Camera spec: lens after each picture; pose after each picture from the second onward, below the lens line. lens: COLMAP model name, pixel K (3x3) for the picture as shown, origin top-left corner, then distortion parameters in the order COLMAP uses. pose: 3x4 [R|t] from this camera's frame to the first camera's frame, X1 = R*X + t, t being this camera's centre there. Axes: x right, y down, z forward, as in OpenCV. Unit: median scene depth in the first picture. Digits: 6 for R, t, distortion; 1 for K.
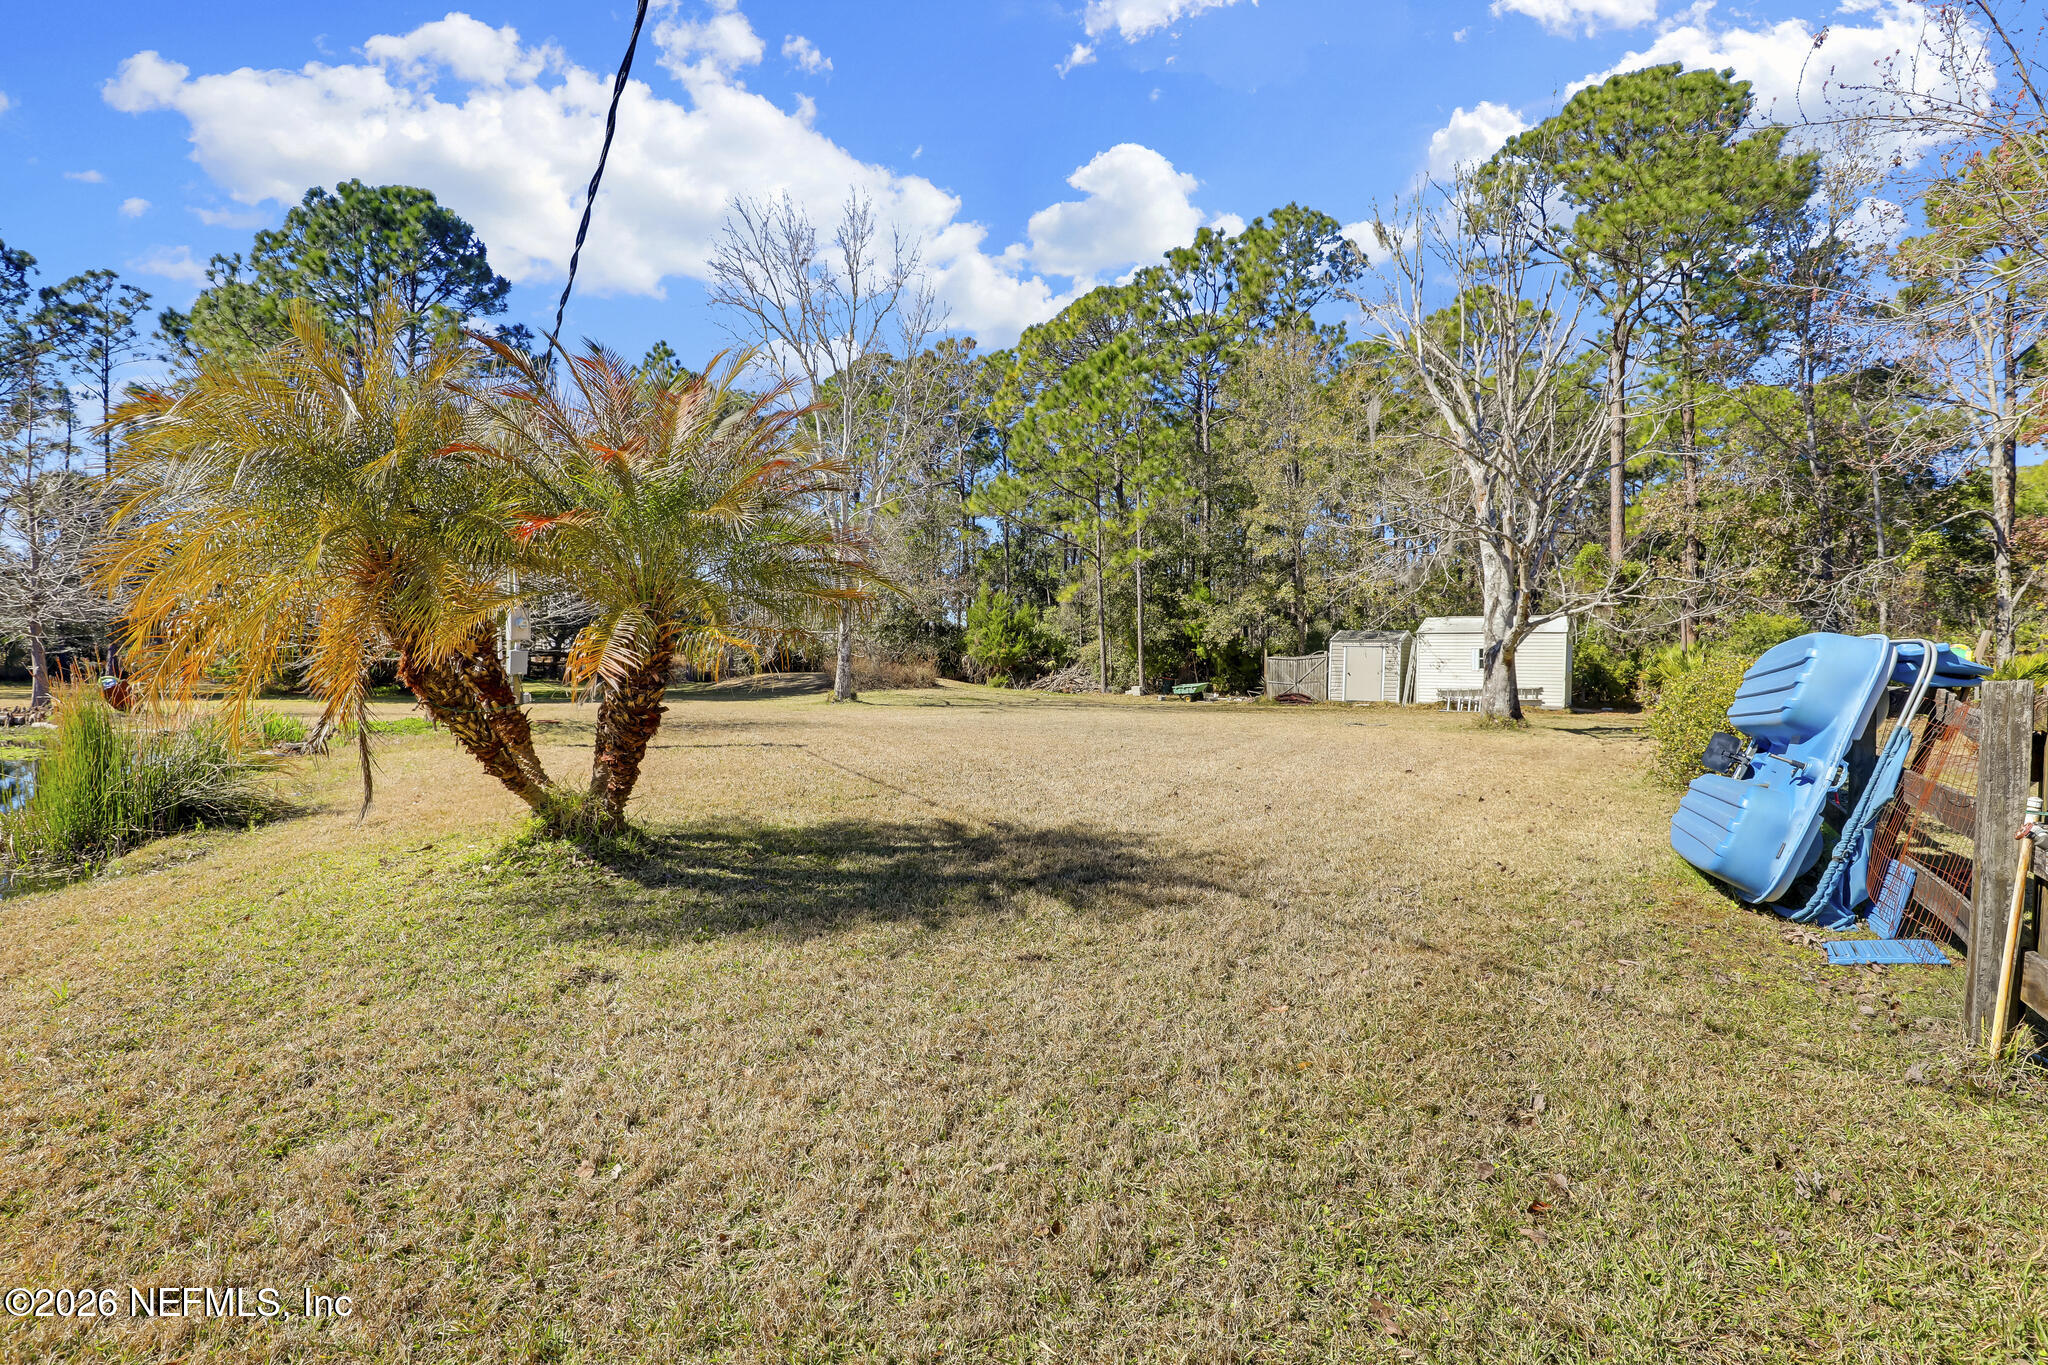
lens RADIAL K [[932.8, 0, 1028.7], [0, 932.8, 680.4], [0, 0, 1]] dist [-0.049827, 0.013371]
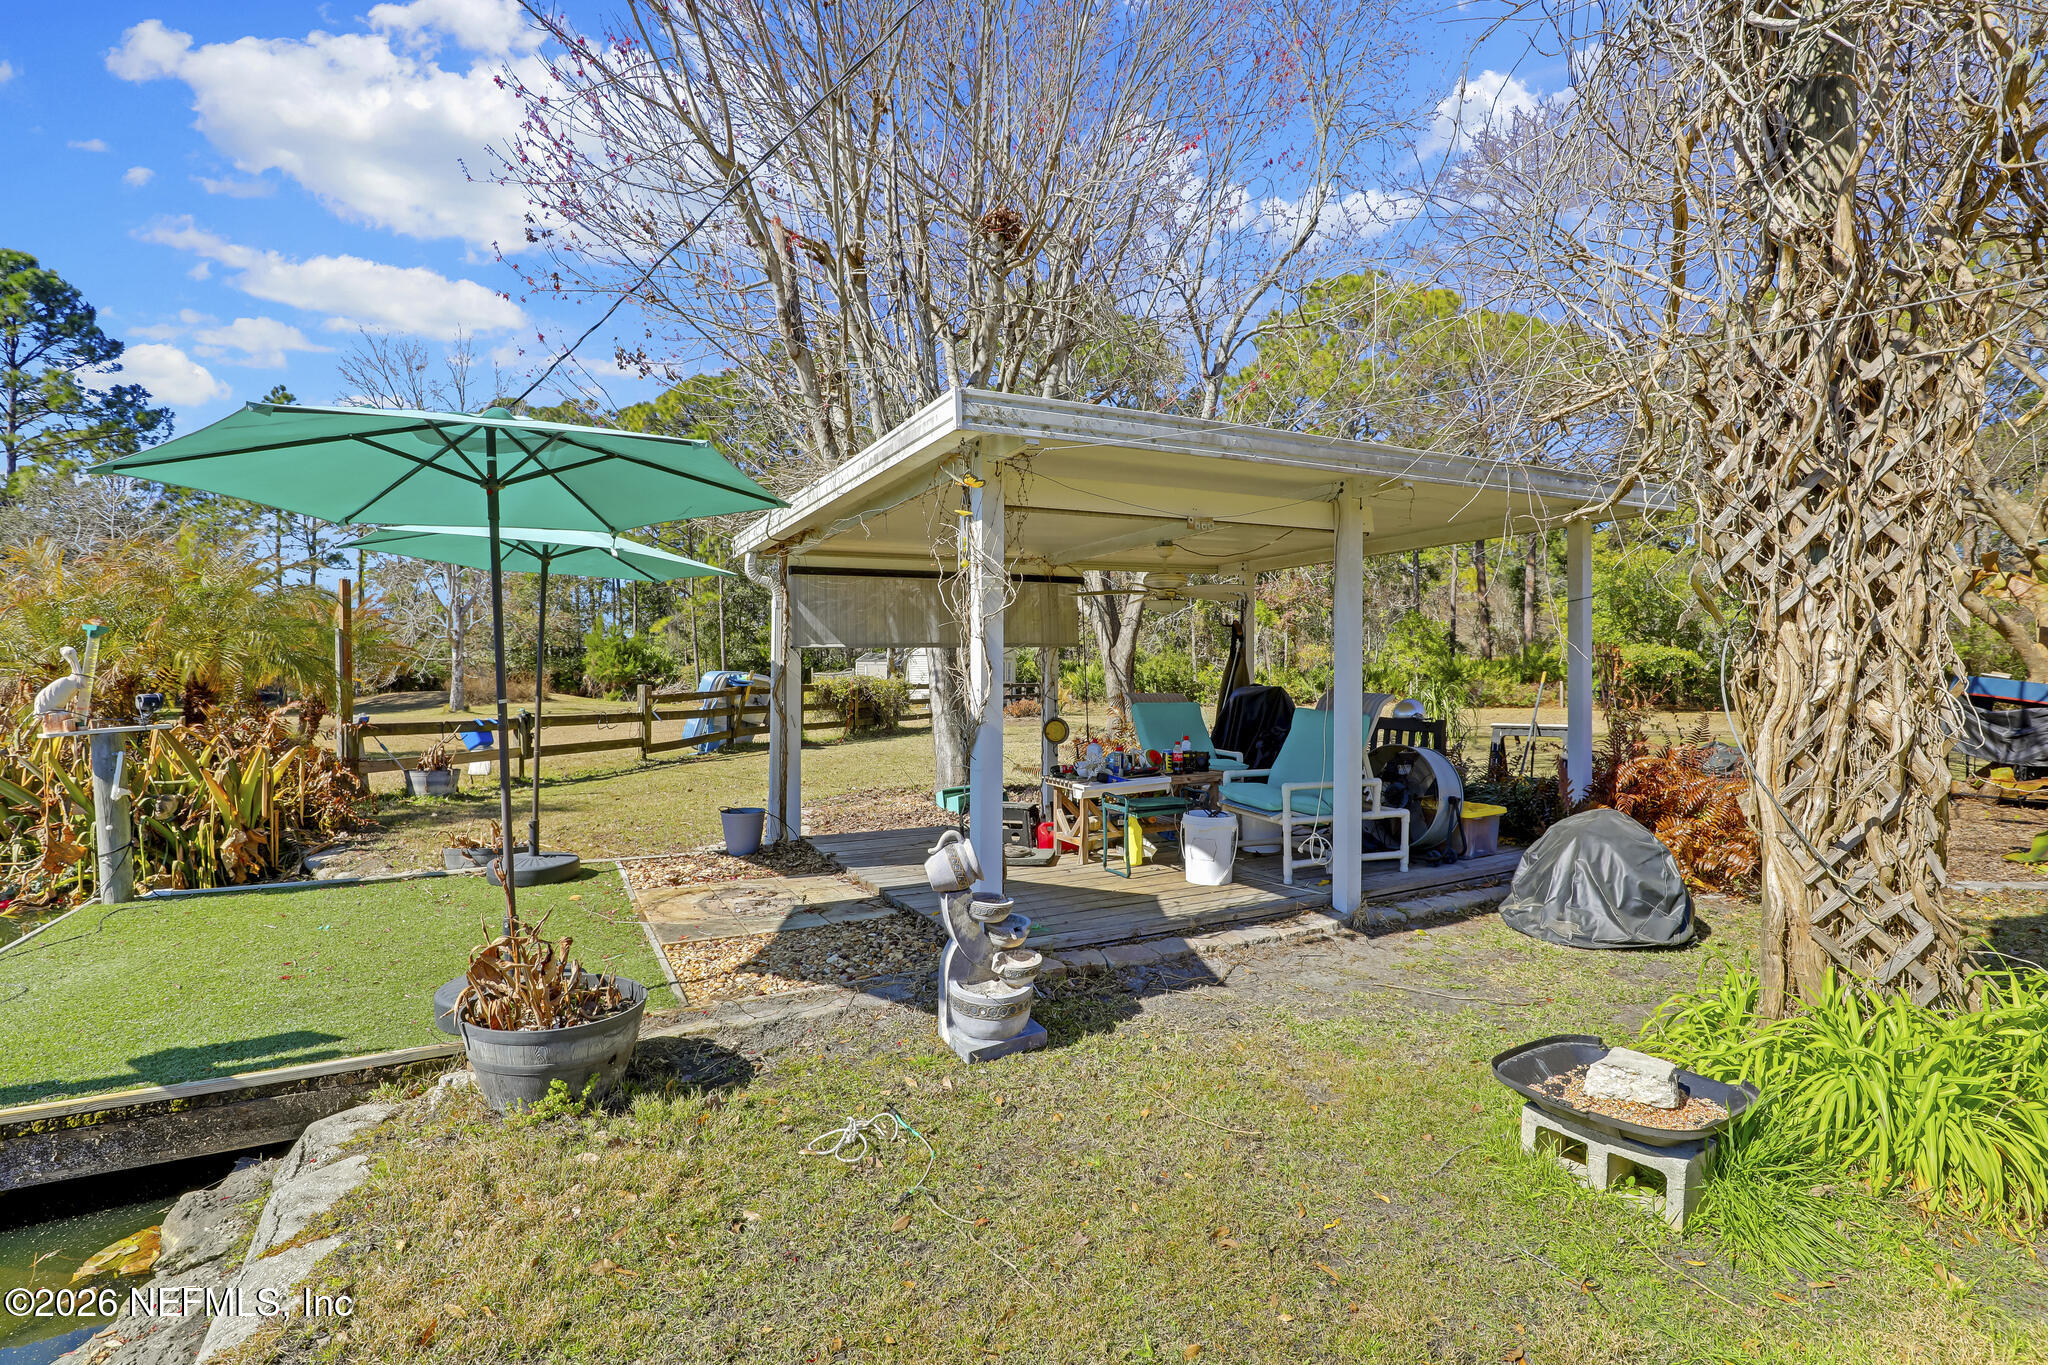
lens RADIAL K [[932.8, 0, 1028.7], [0, 932.8, 680.4], [0, 0, 1]] dist [-0.049827, 0.013371]
pose [[0.948096, -0.016811, 0.317541, 0.112377], [0.021258, 0.999718, -0.010544, 0.006141], [-0.317274, 0.016747, 0.948186, -0.346006]]
